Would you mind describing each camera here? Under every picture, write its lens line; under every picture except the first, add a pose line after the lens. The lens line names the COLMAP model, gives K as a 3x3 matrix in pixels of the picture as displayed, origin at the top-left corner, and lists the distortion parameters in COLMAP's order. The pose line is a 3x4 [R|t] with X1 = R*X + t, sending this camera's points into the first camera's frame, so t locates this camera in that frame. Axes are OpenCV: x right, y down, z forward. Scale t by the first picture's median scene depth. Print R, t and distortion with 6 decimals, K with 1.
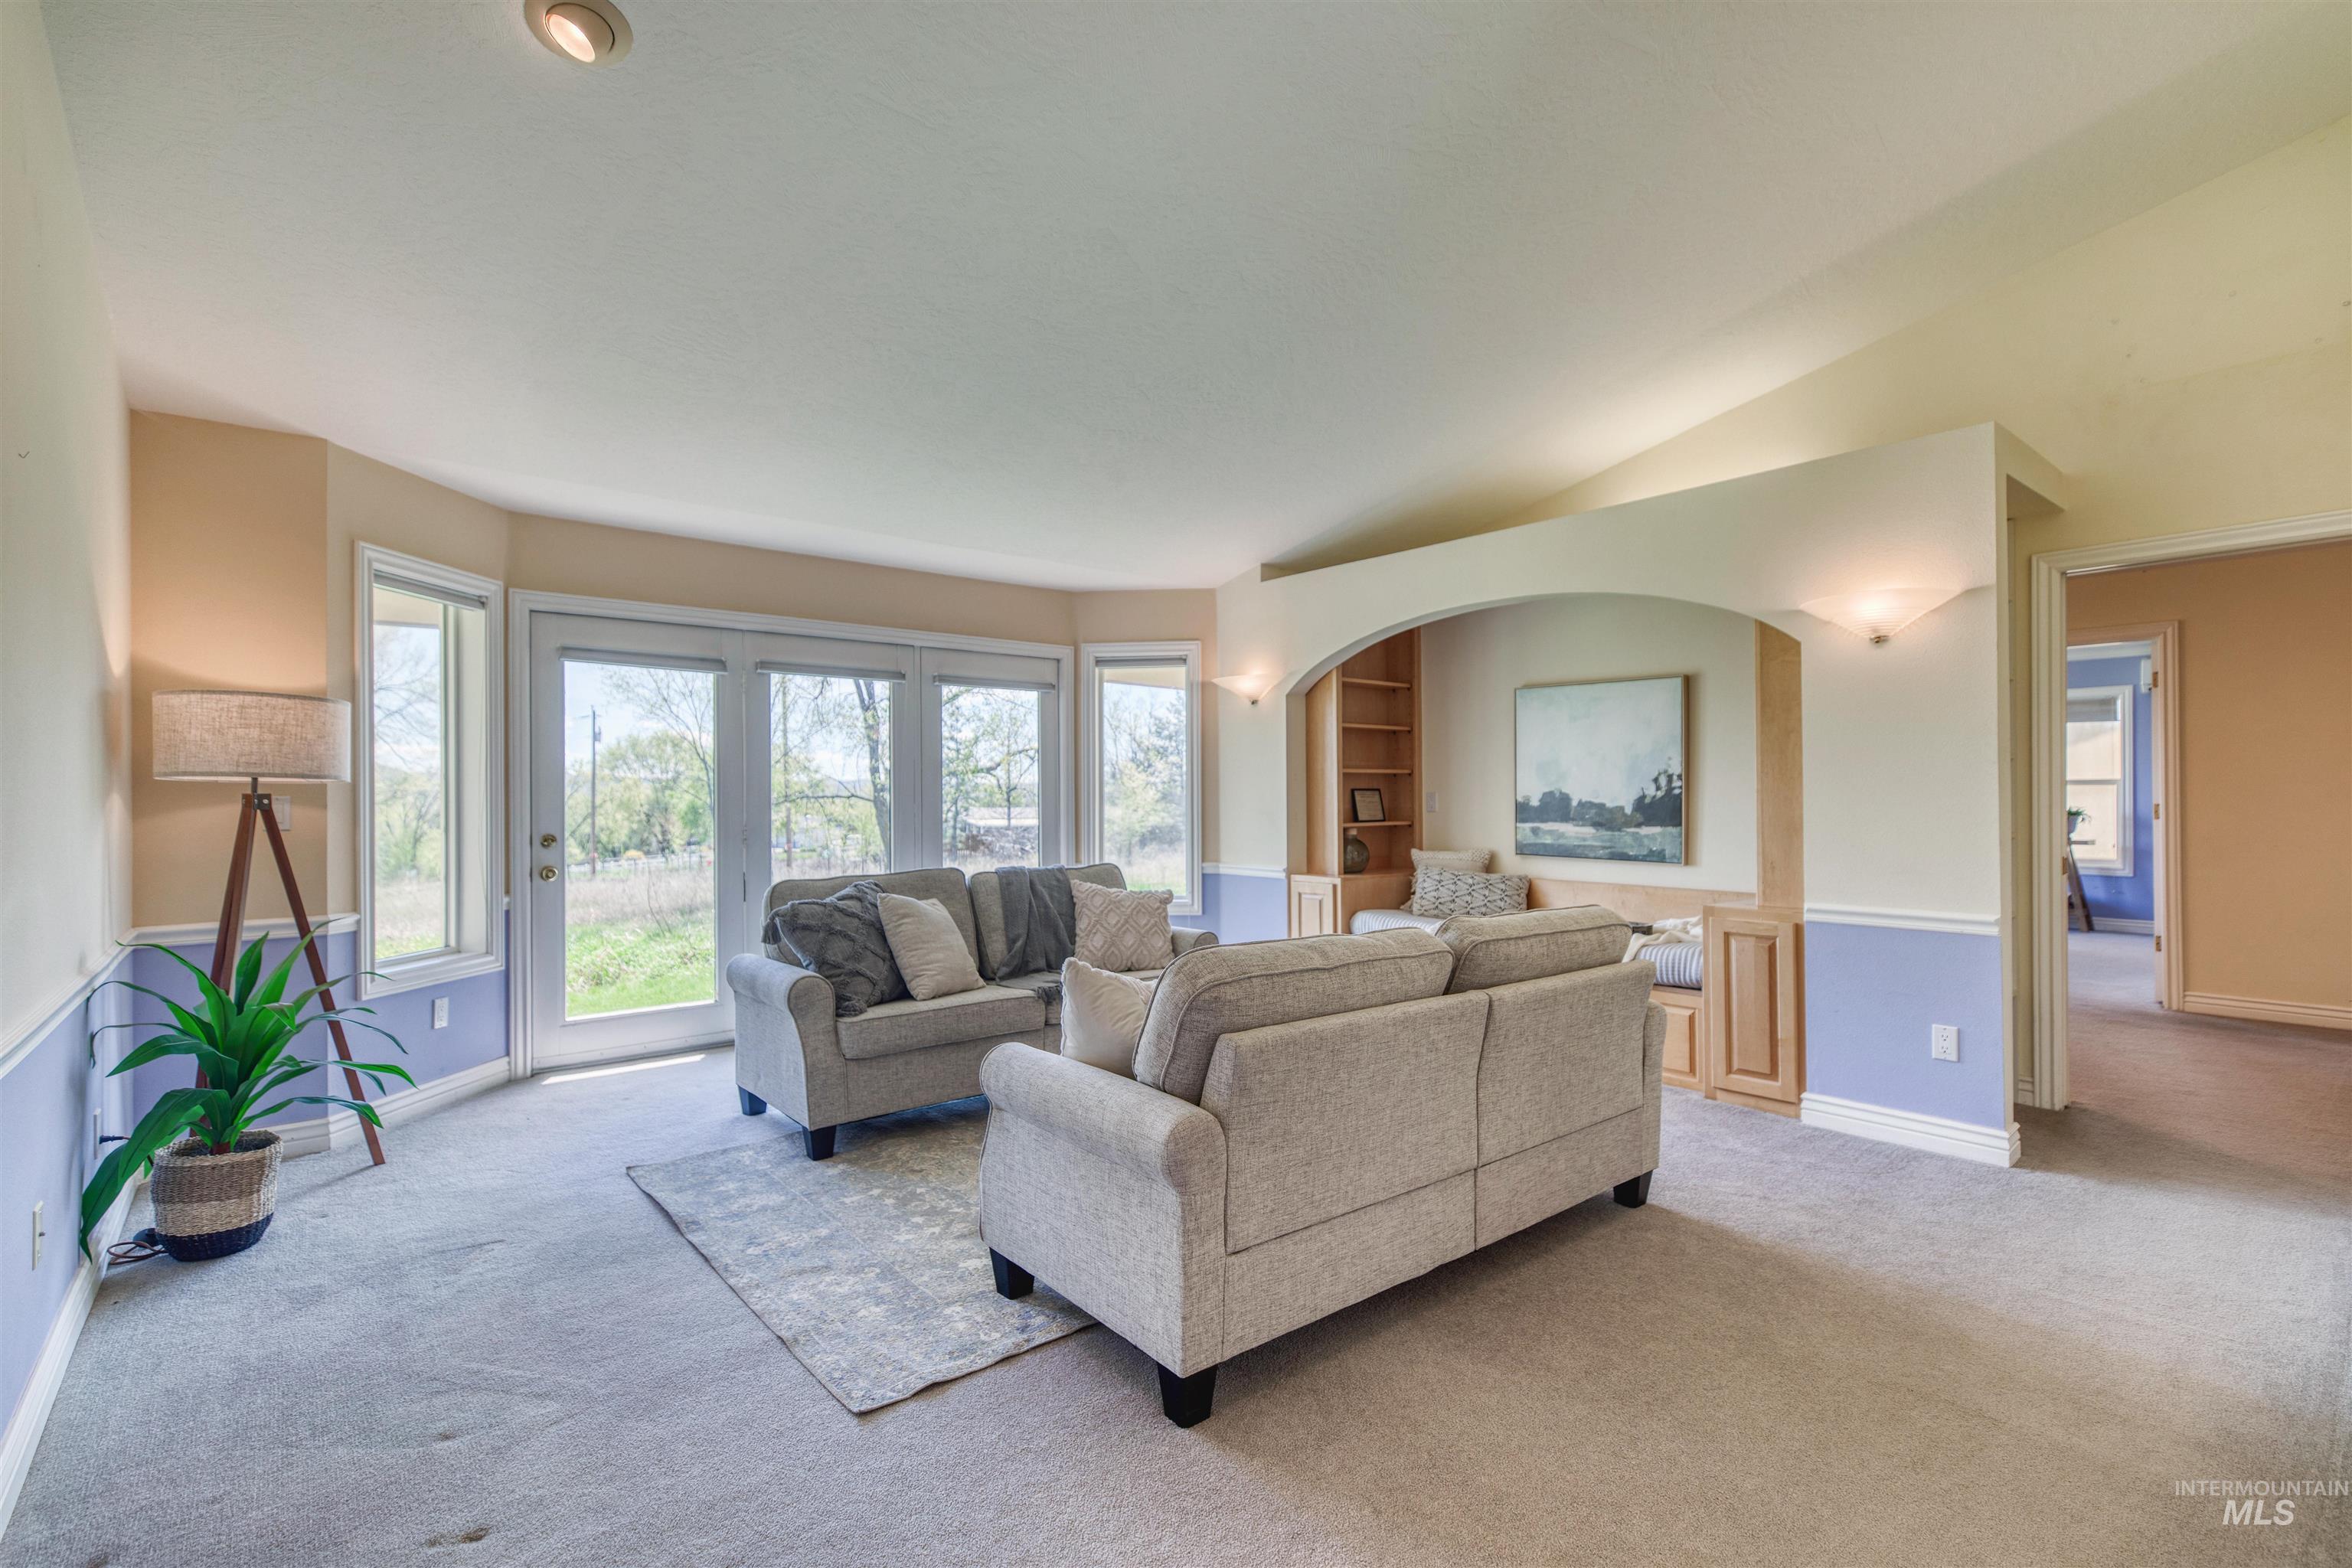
lens RADIAL K [[1061.6, 0, 1172.9], [0, 1061.6, 786.7], [0, 0, 1]] dist [0.007816, -0.002027]
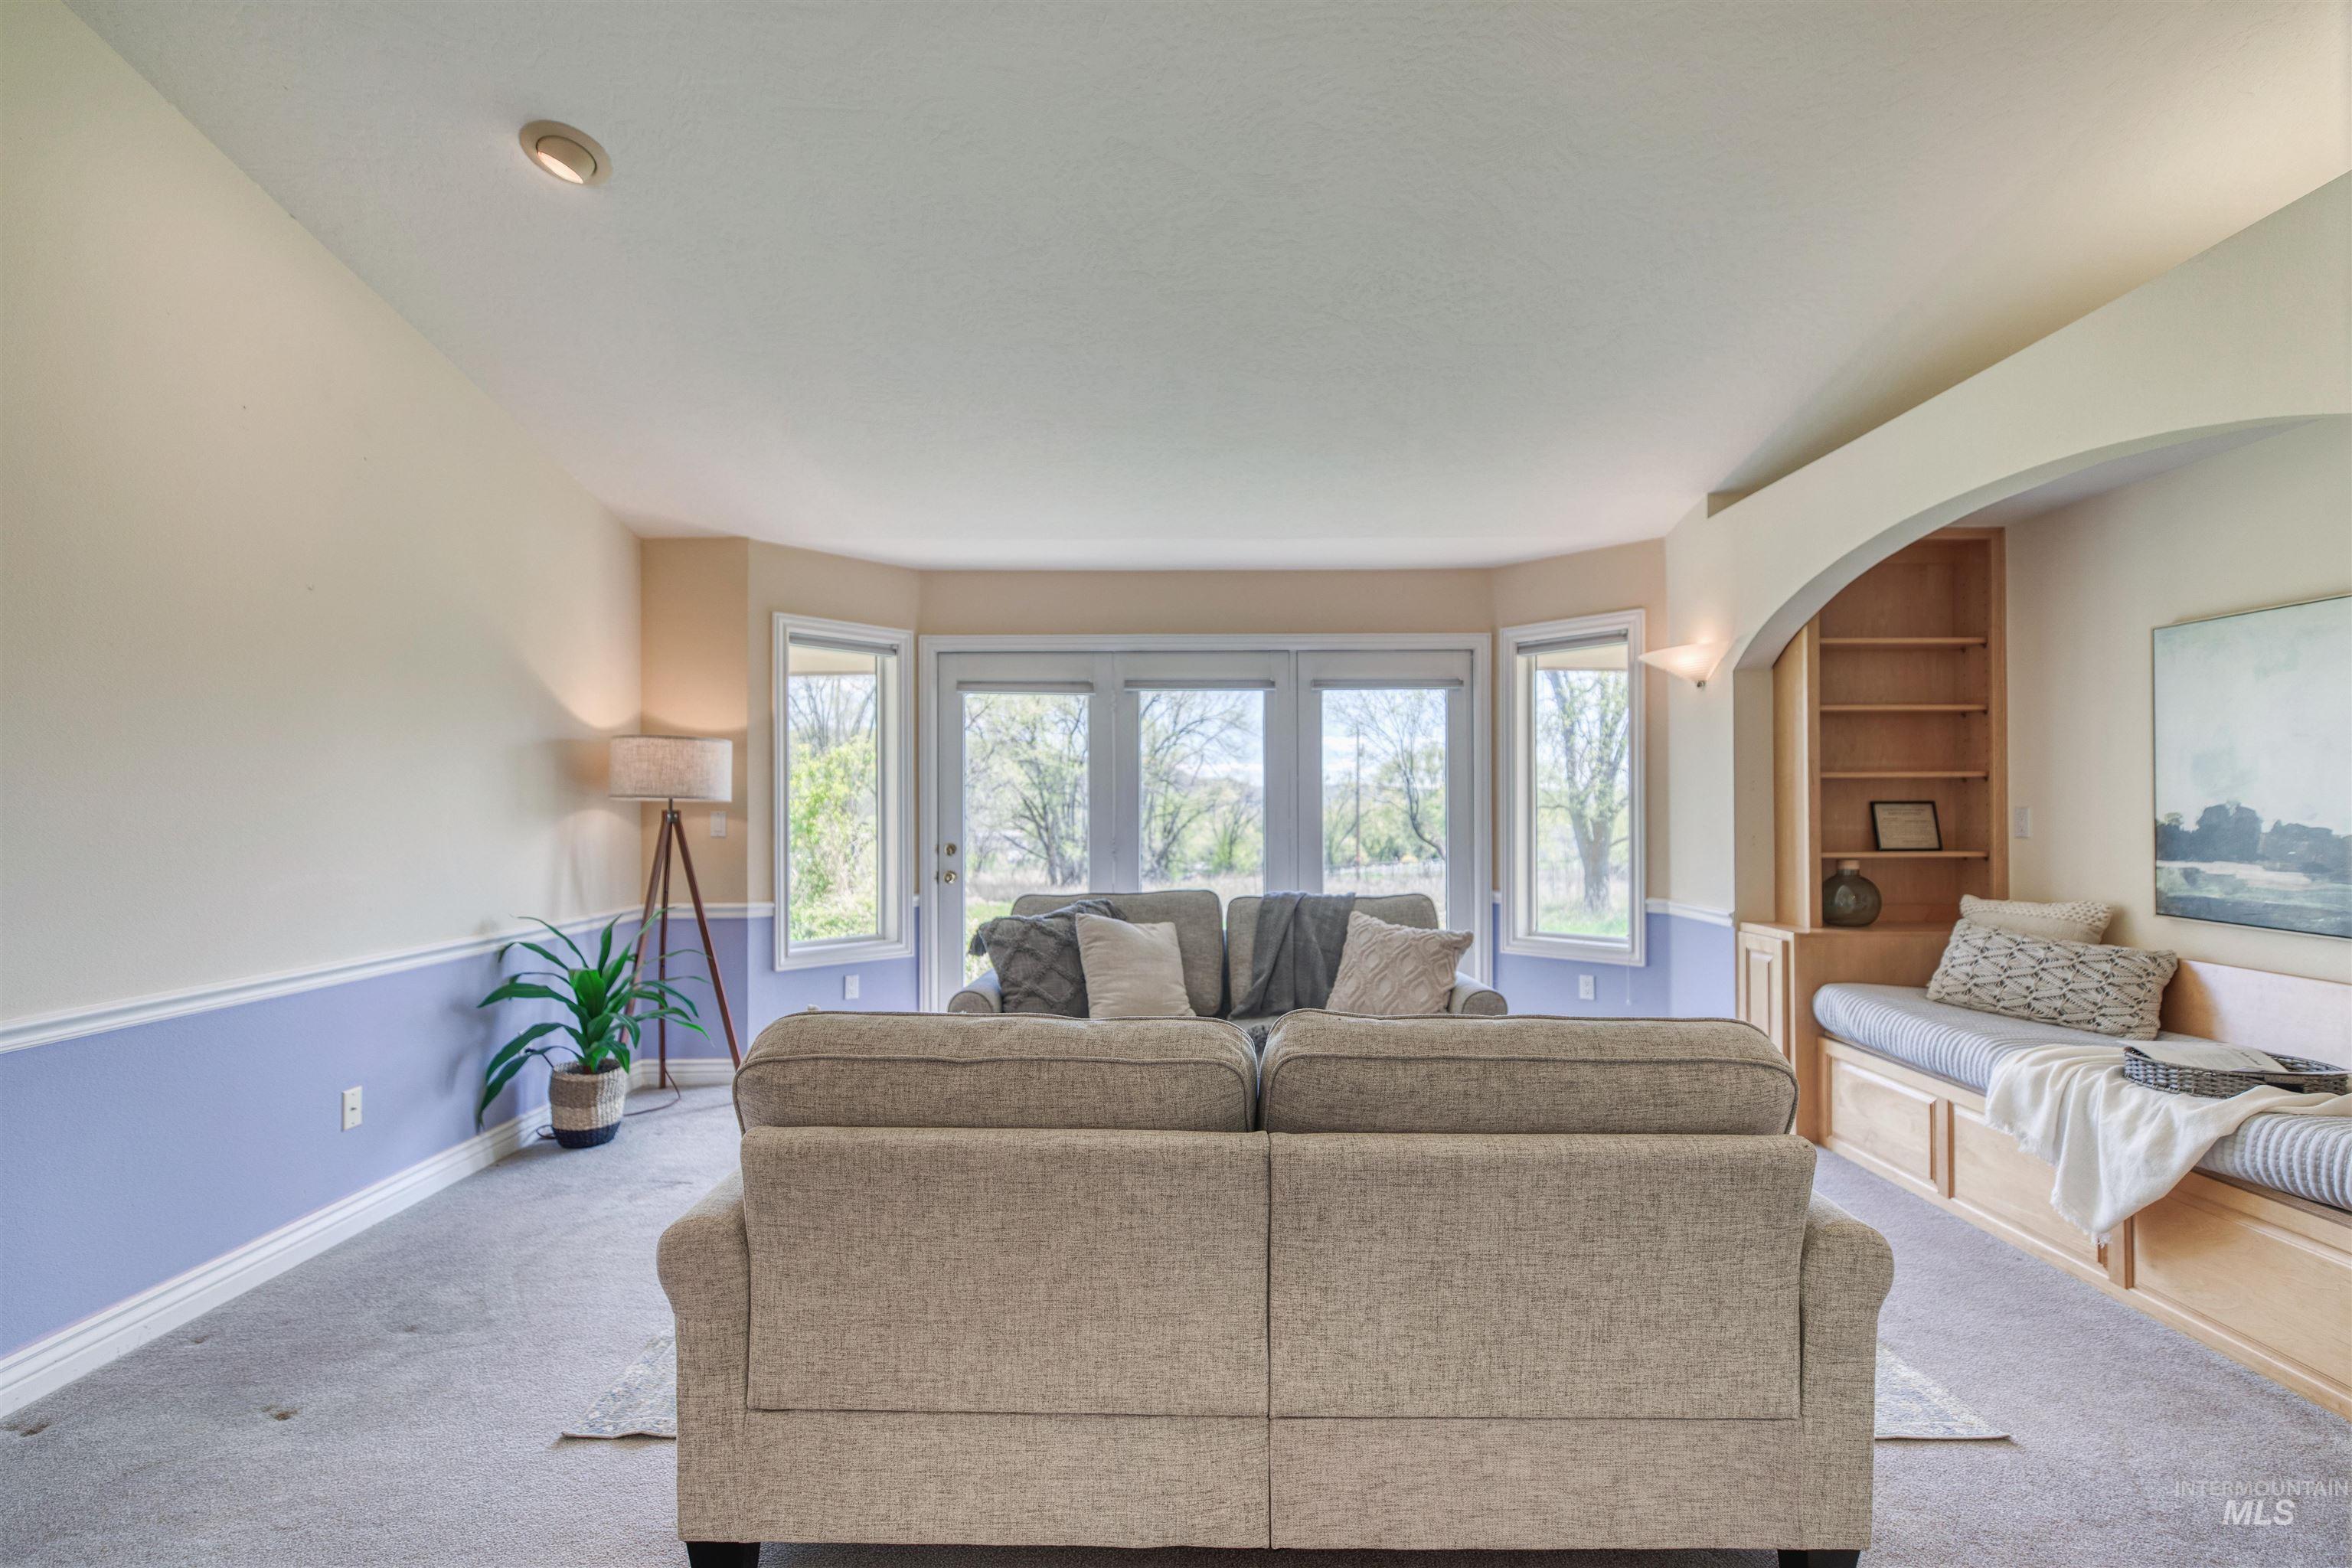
lens RADIAL K [[1061.6, 0, 1189.4], [0, 1061.6, 803.6], [0, 0, 1]] dist [0.007816, -0.002027]
pose [[0.772657, -0.001404, -0.634822, 0.310776], [0.005577, 0.999974, 0.004576, -0.002468], [0.634799, -0.007076, 0.772645, 0.235133]]
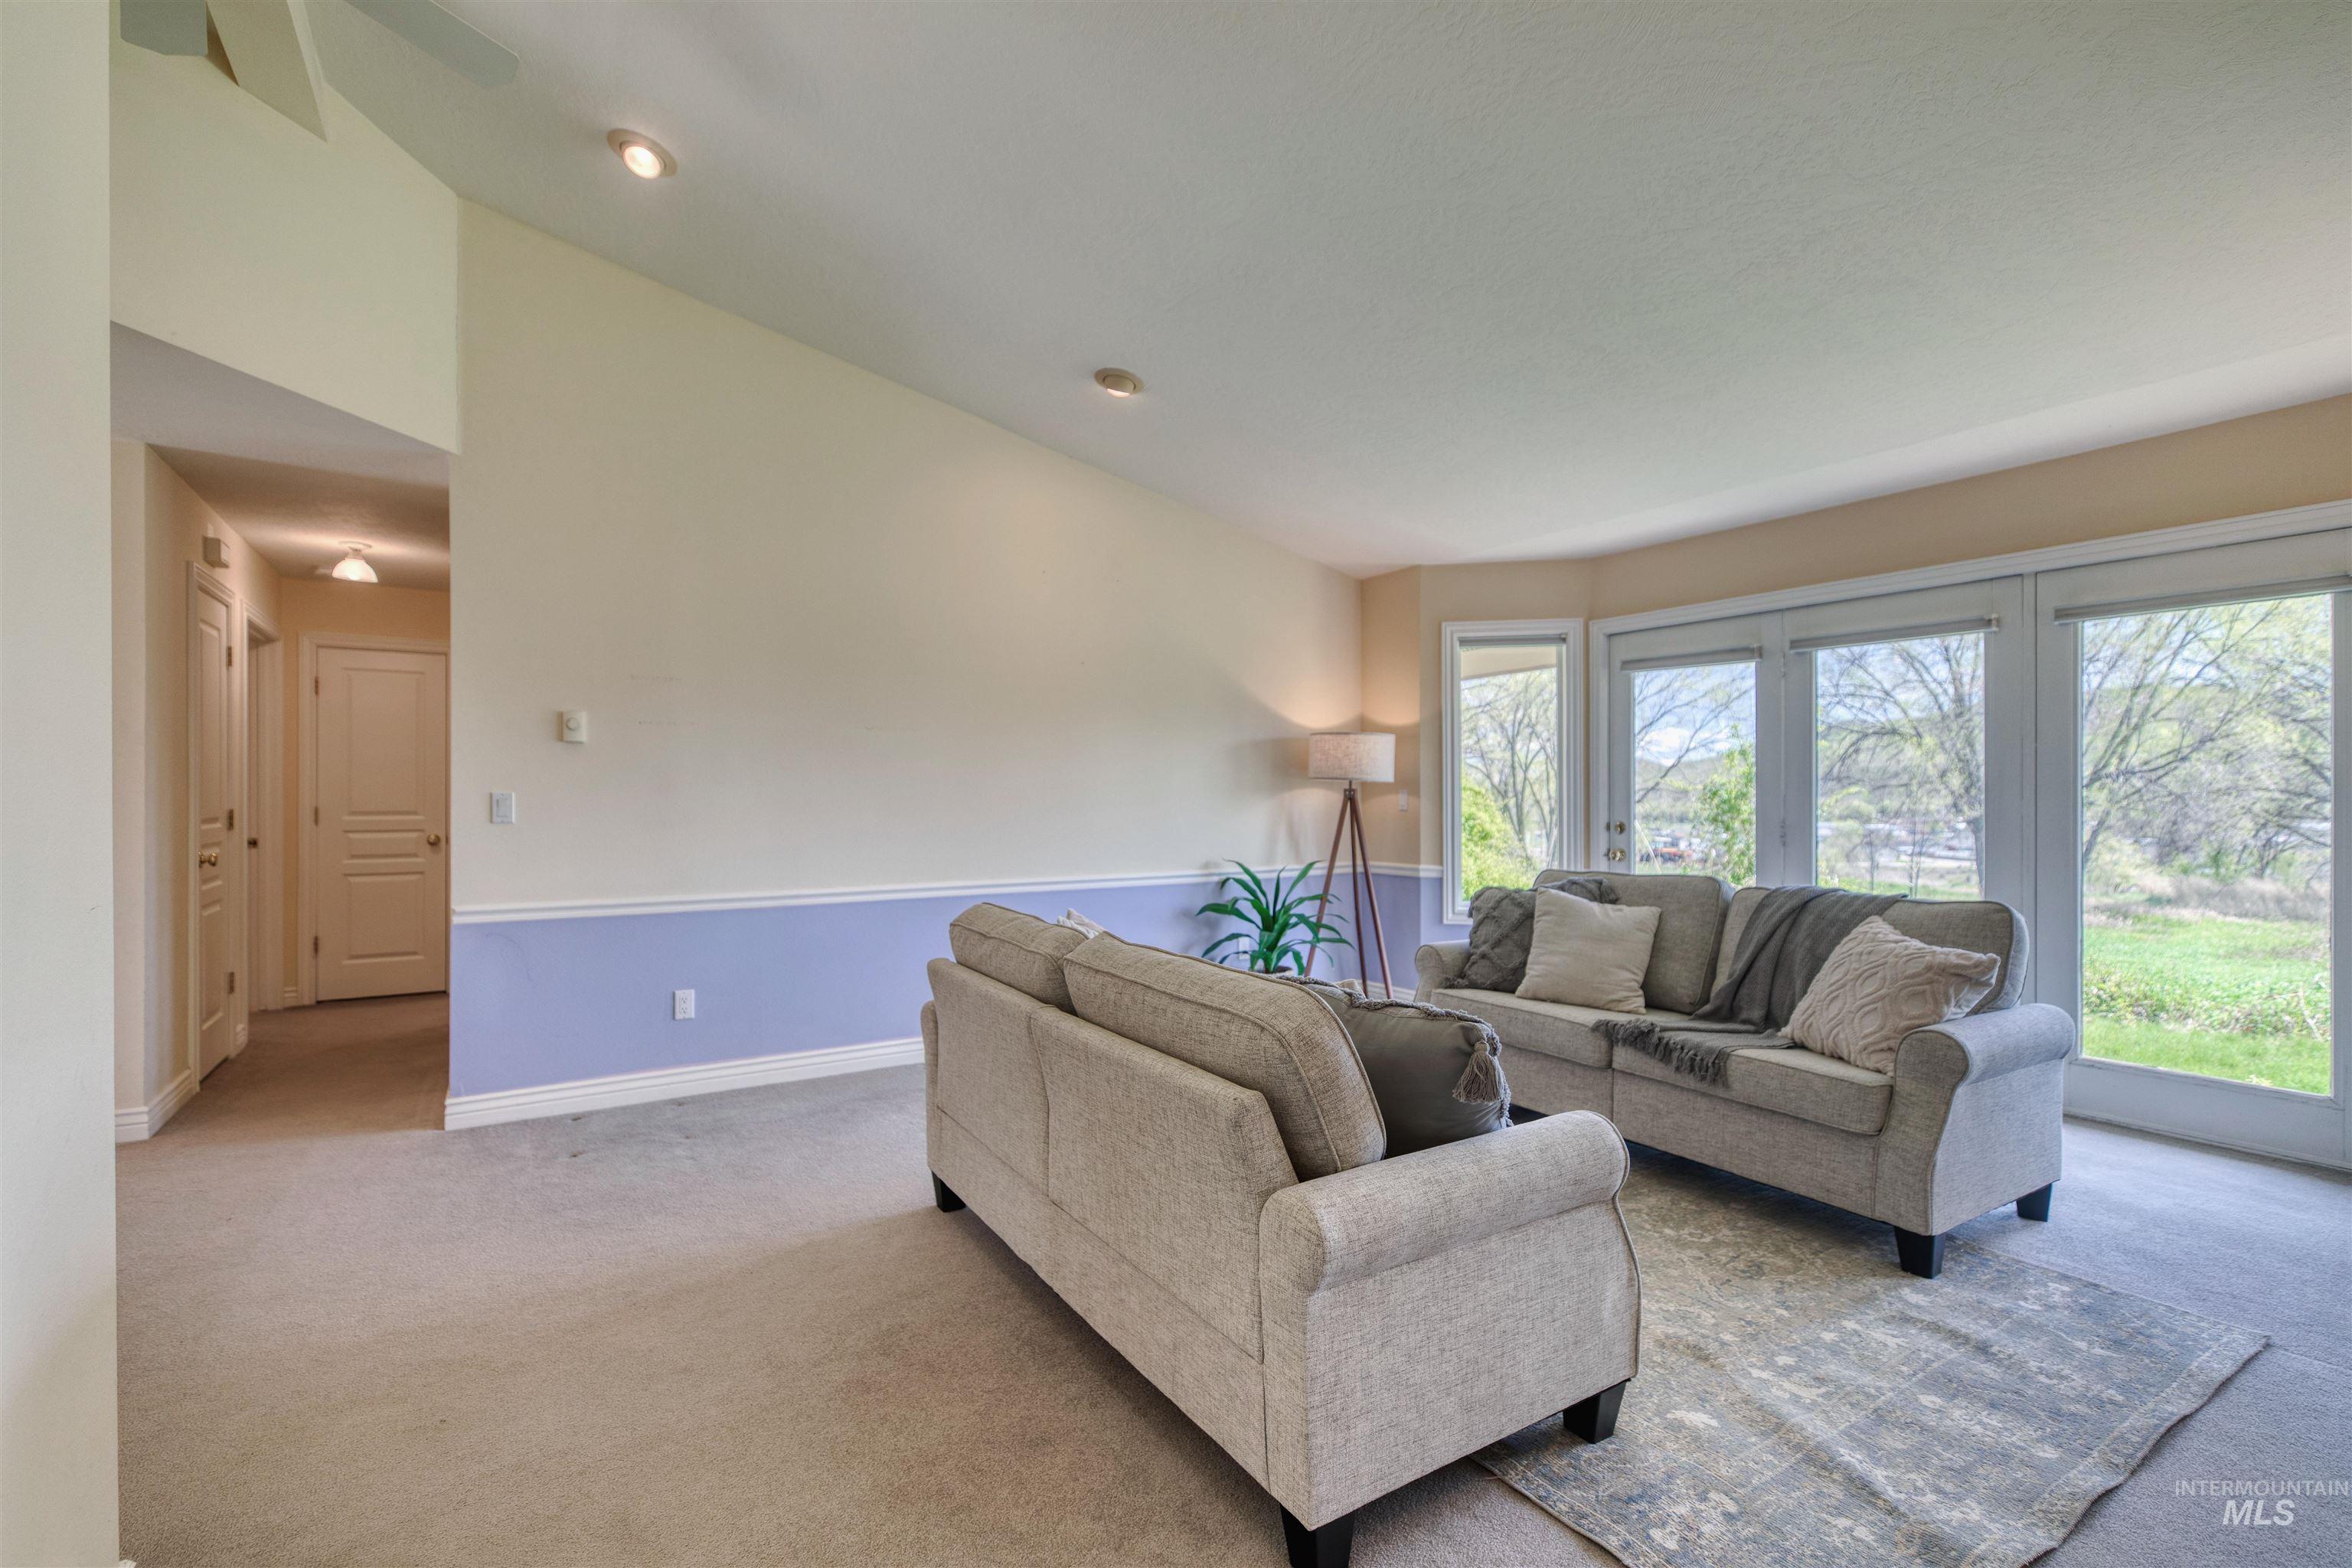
lens RADIAL K [[1061.6, 0, 1190.9], [0, 1061.6, 787.9], [0, 0, 1]] dist [0.007816, -0.002027]
pose [[-0.120537, 0.000528, -0.992709, 0.564705], [0.010251, 0.999947, -0.000713, 0.002628], [0.992656, -0.010263, -0.120536, 0.589879]]
